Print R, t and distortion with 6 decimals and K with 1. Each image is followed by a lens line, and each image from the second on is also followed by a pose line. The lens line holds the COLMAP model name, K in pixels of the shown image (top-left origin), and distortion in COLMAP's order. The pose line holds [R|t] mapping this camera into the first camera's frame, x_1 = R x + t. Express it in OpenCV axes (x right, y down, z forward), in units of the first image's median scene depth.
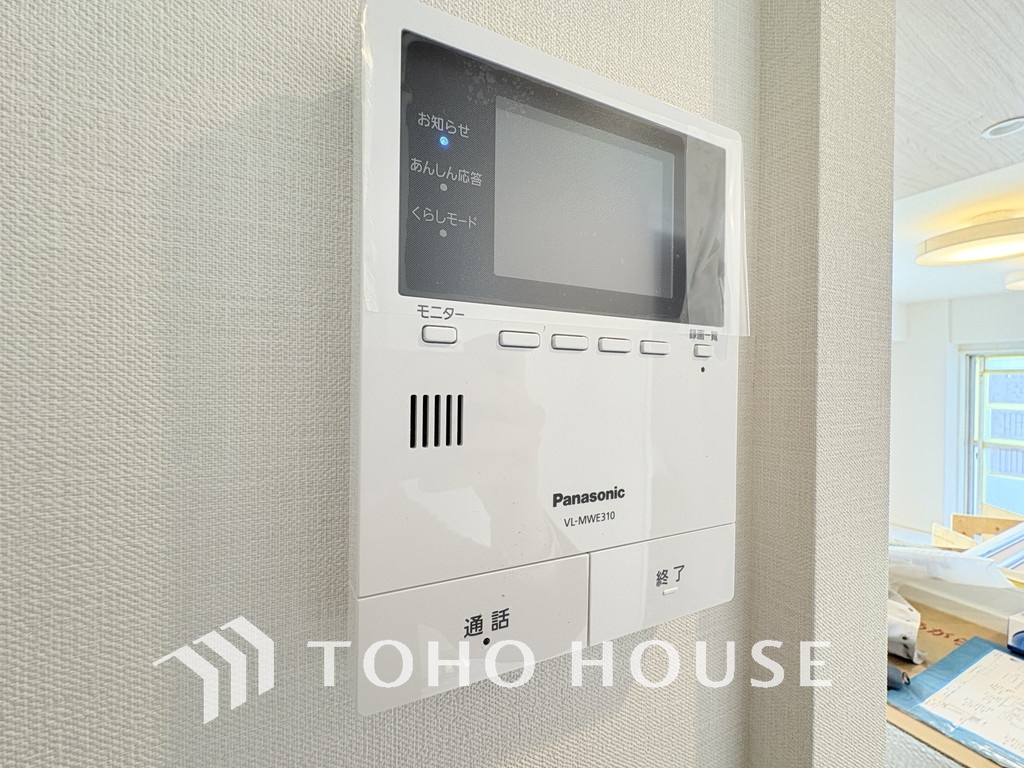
lens RADIAL K [[408.2, 0, 515.3], [0, 408.2, 383.9], [0, 0, 1]] dist [-0.004609, -0.001294]
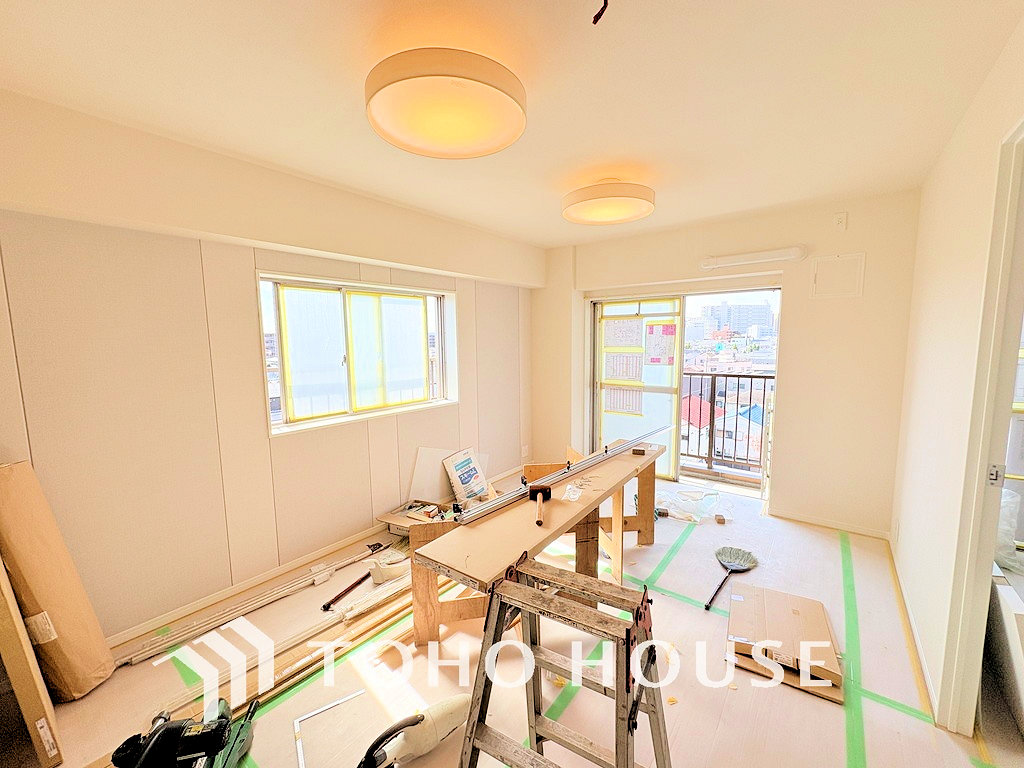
lens RADIAL K [[408.2, 0, 510.1], [0, 408.2, 384.1], [0, 0, 1]] dist [-0.004609, -0.001294]
pose [[0.892770, -0.067666, 0.445401, 0.451407], [0.017072, 0.993027, 0.116642, 0.014341], [-0.450188, -0.096531, 0.887700, 0.131041]]
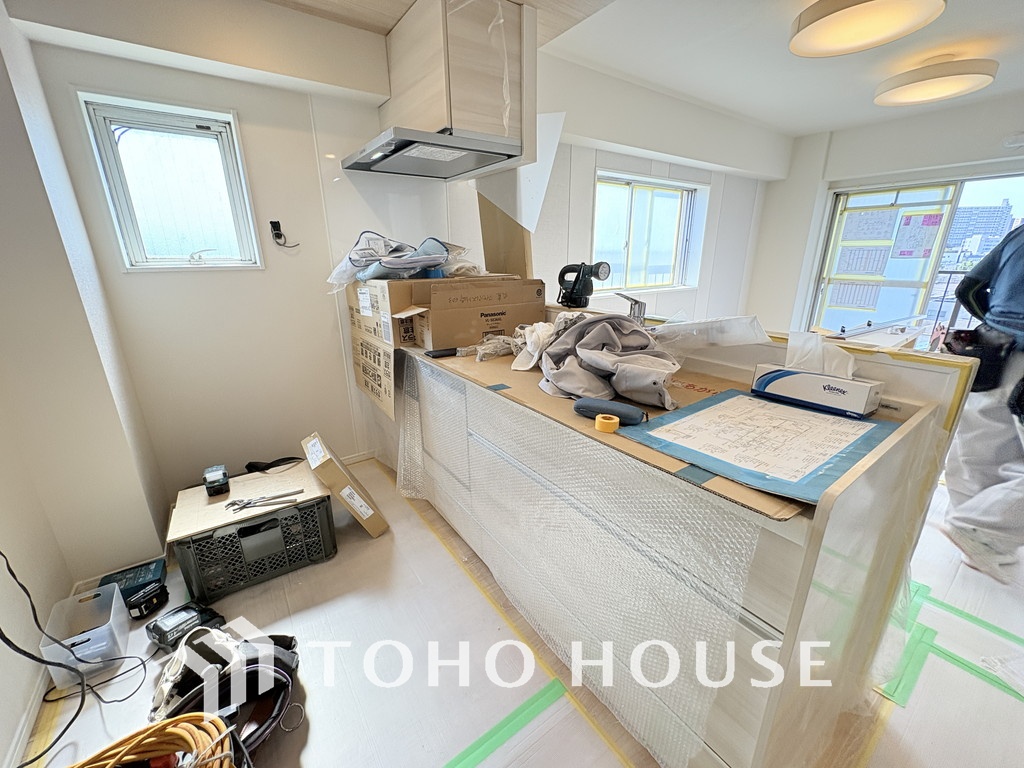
lens RADIAL K [[408.2, 0, 513.6], [0, 408.2, 384.8], [0, 0, 1]] dist [-0.004609, -0.001294]
pose [[0.983002, -0.071907, 0.168926, 0.090625], [0.016533, 0.951041, 0.308624, 0.063738], [-0.182848, -0.300585, 0.936064, 0.021056]]
